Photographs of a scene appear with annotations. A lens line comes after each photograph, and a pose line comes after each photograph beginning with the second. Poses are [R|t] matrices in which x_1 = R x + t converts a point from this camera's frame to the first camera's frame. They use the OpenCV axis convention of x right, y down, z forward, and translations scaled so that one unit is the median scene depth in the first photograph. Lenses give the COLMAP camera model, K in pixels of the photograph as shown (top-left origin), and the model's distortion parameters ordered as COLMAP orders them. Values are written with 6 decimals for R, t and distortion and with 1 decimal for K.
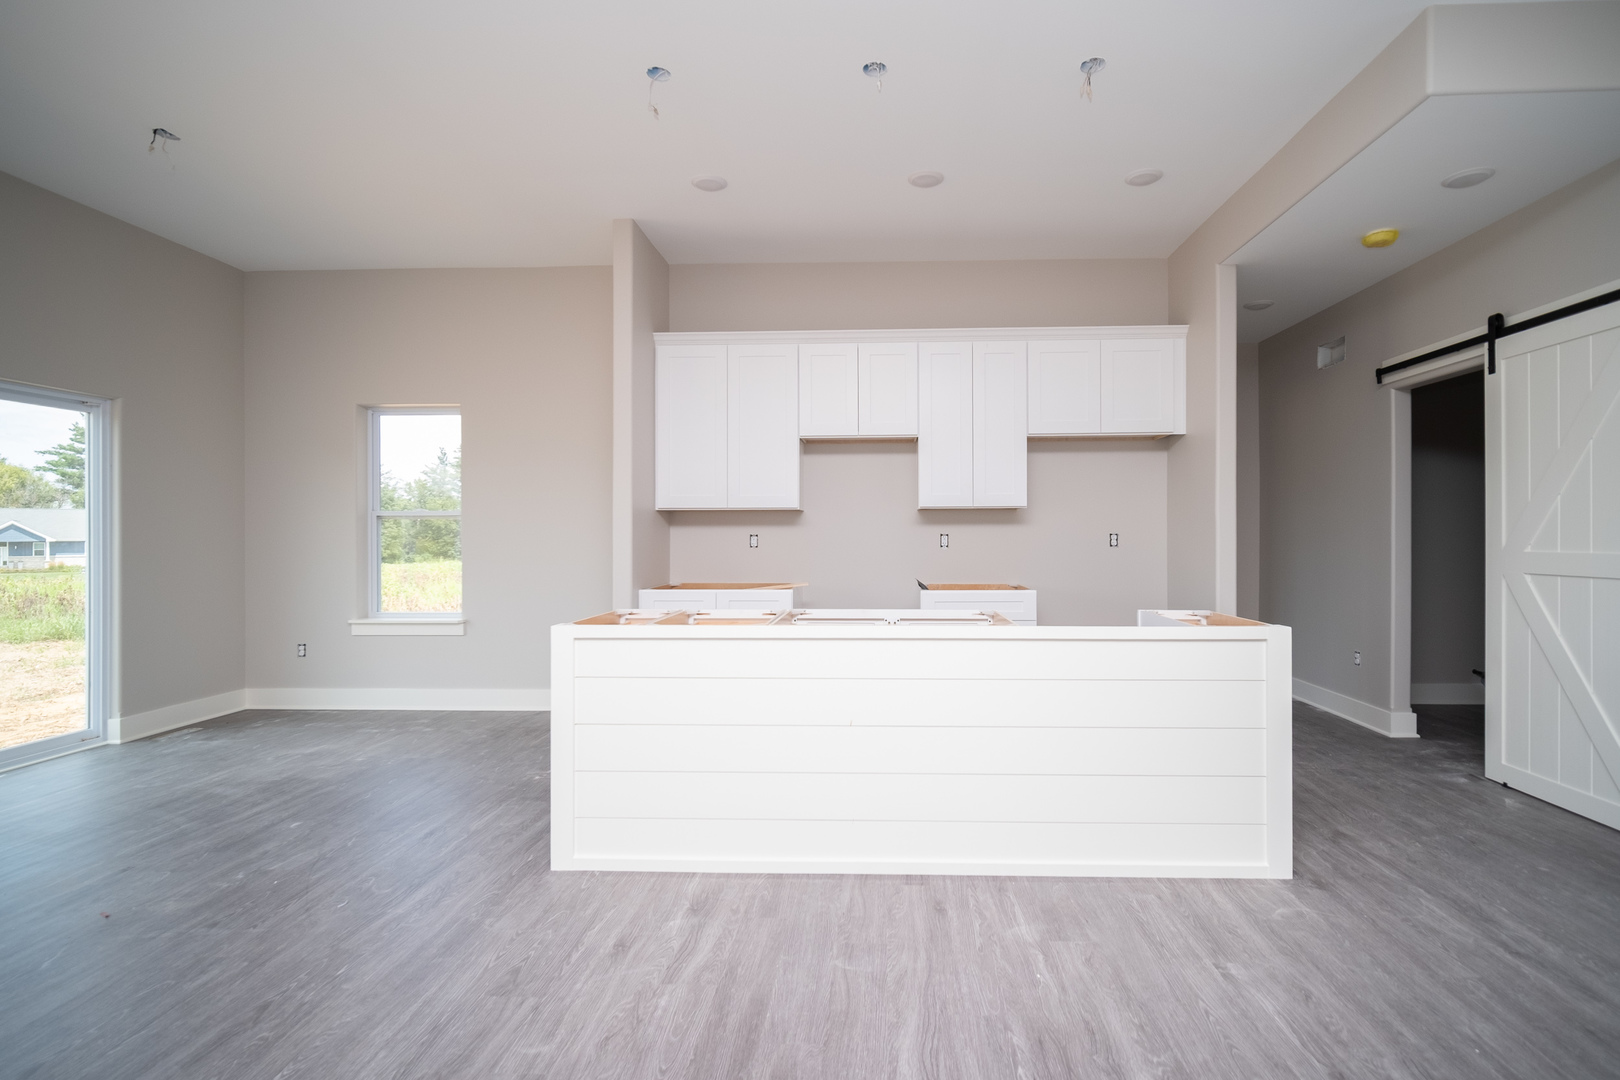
lens RADIAL K [[752.8, 0, 833.4], [0, 752.8, 531.9], [0, 0, 1]] dist [-0.002052, -0.000303]
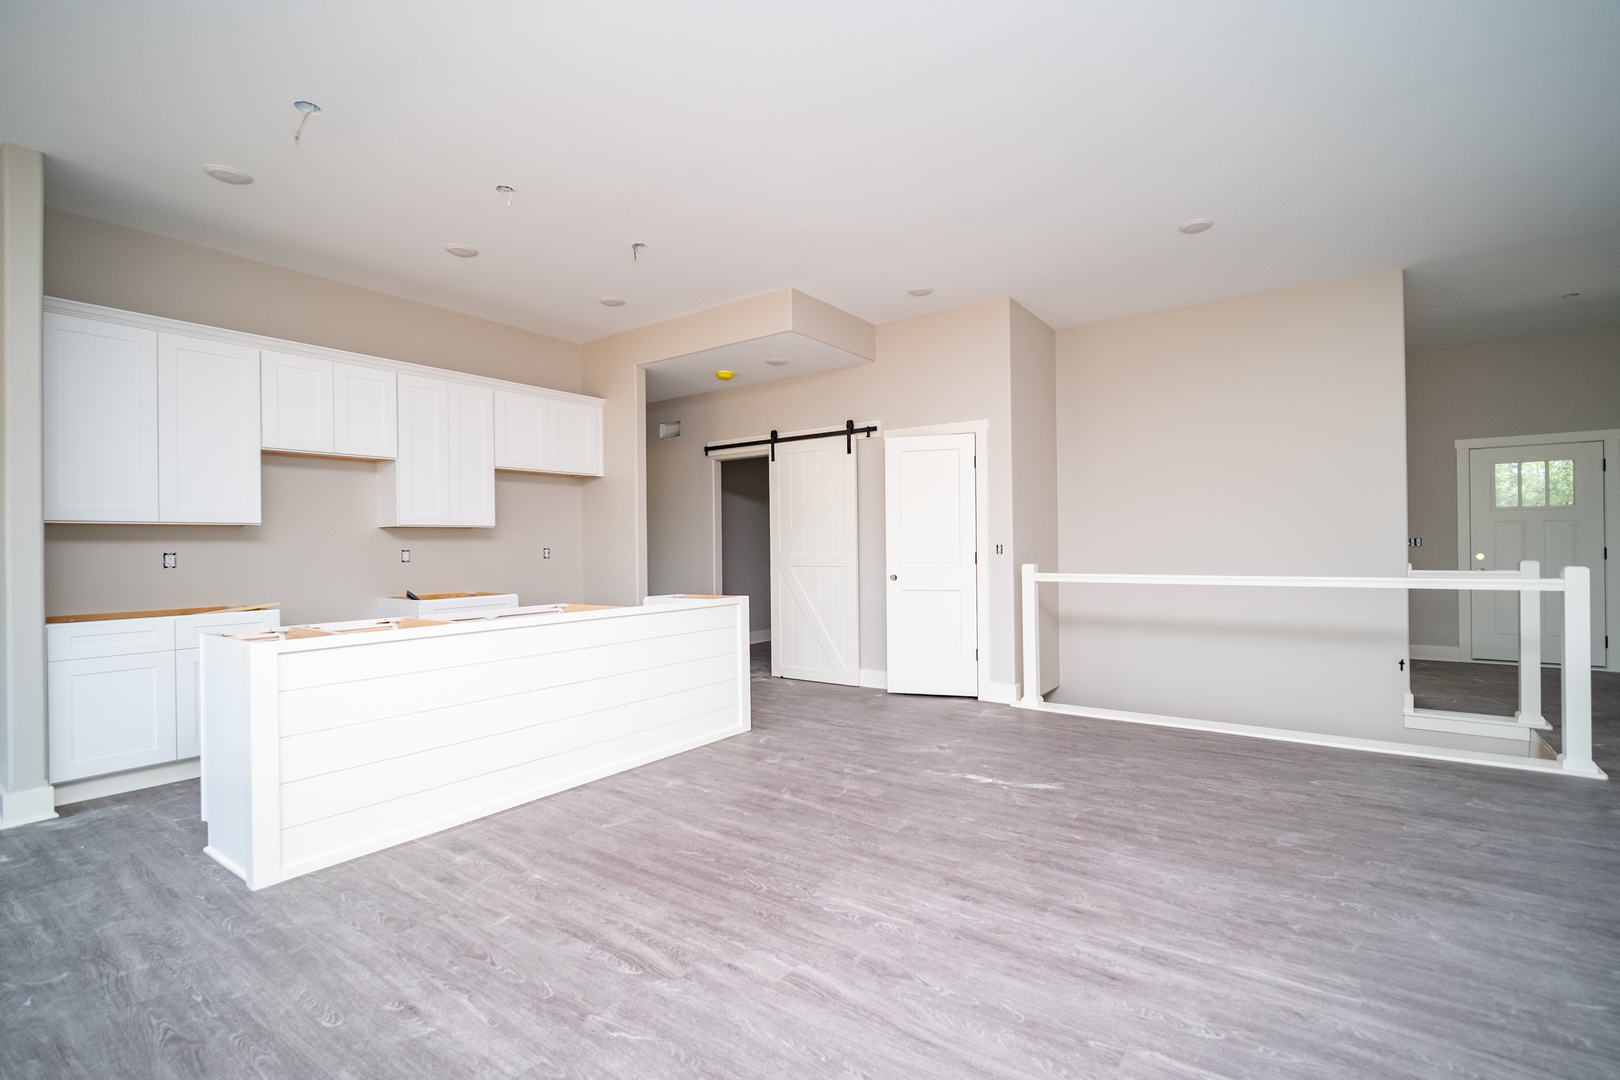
lens RADIAL K [[739.9, 0, 810.0], [0, 739.9, 540.0], [0, 0, 1]] dist [-0.000927, 0.000115]
pose [[0.564631, 0.000510, 0.825343, -0.647799], [0.008630, 0.999941, -0.006522, 0.000904], [-0.825299, 0.010805, 0.564593, -0.132868]]
